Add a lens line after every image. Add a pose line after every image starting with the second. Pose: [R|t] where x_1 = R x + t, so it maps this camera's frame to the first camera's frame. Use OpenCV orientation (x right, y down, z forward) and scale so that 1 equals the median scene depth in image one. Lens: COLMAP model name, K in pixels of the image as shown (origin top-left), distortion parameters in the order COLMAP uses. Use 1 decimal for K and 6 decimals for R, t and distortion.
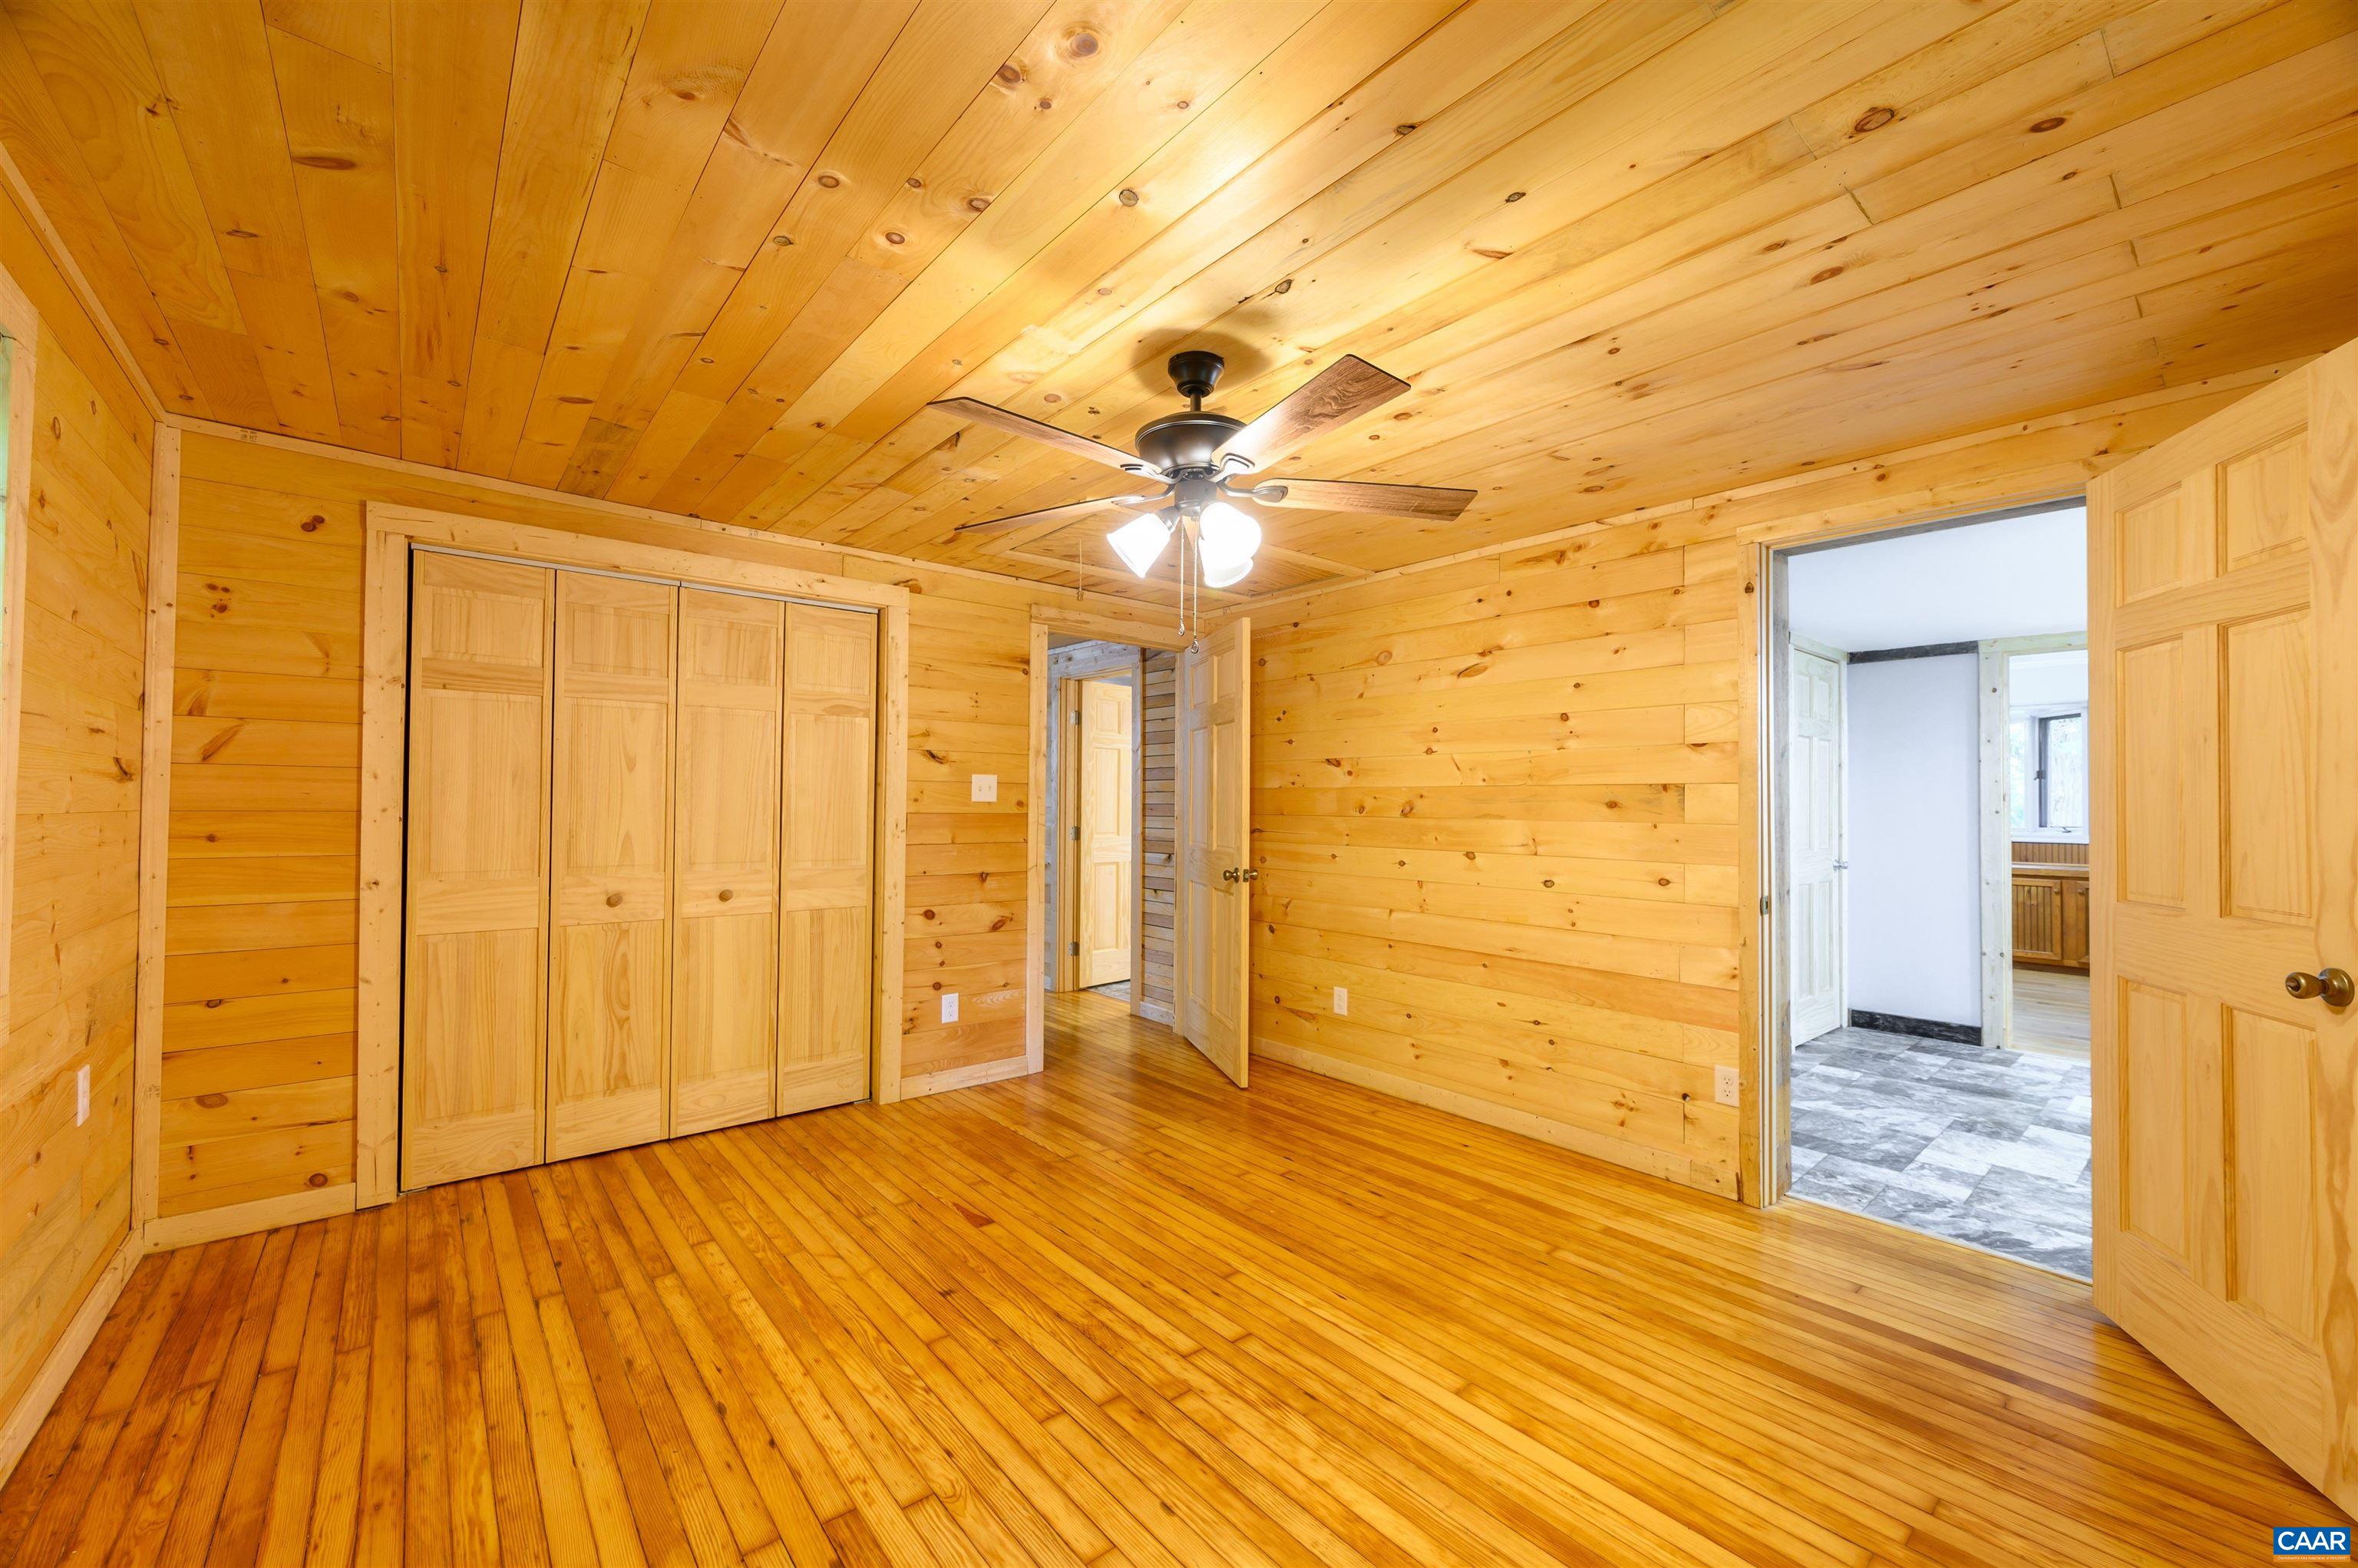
lens RADIAL K [[927.0, 0, 1179.3], [0, 927.0, 790.6], [0, 0, 1]] dist [-0.000623, 0.000106]
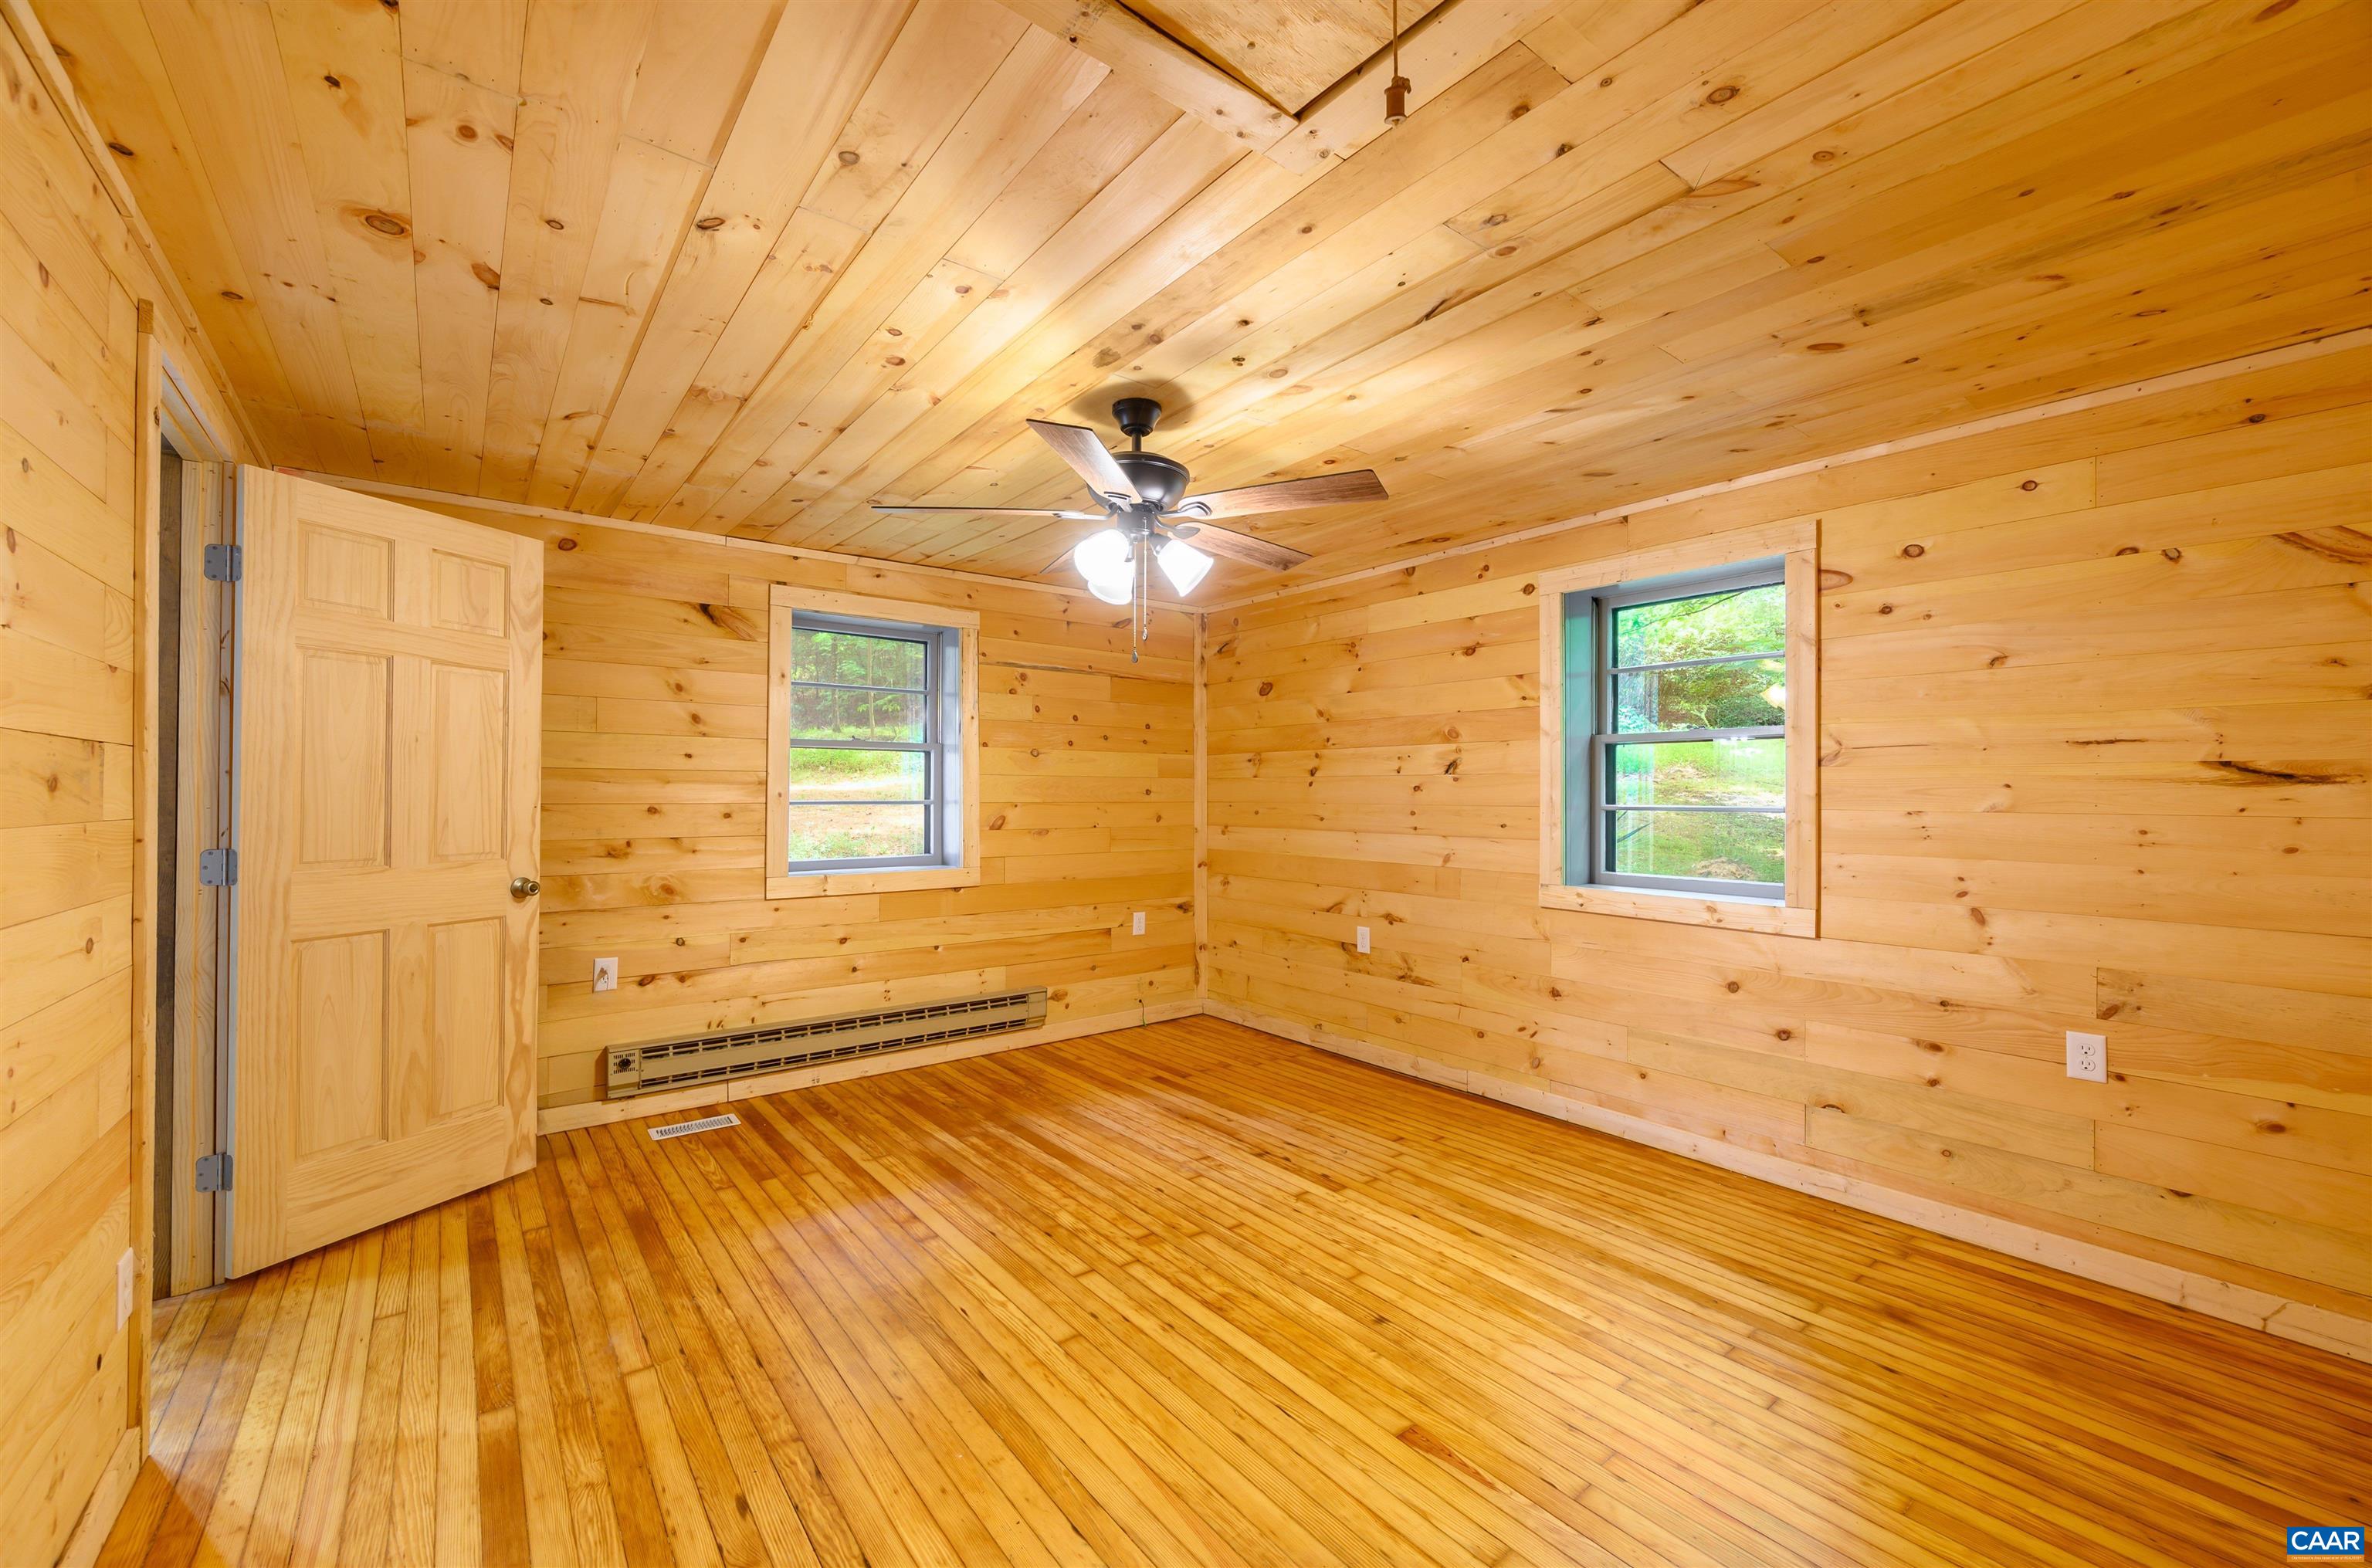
lens RADIAL K [[942.5, 0, 1188.1], [0, 942.5, 791.3], [0, 0, 1]] dist [0.002140, 0.000285]
pose [[-0.999492, -0.012617, 0.029264, -0.083682], [-0.013151, 0.999750, -0.018100, 0.030010], [-0.029028, -0.018476, -0.999408, 2.145482]]
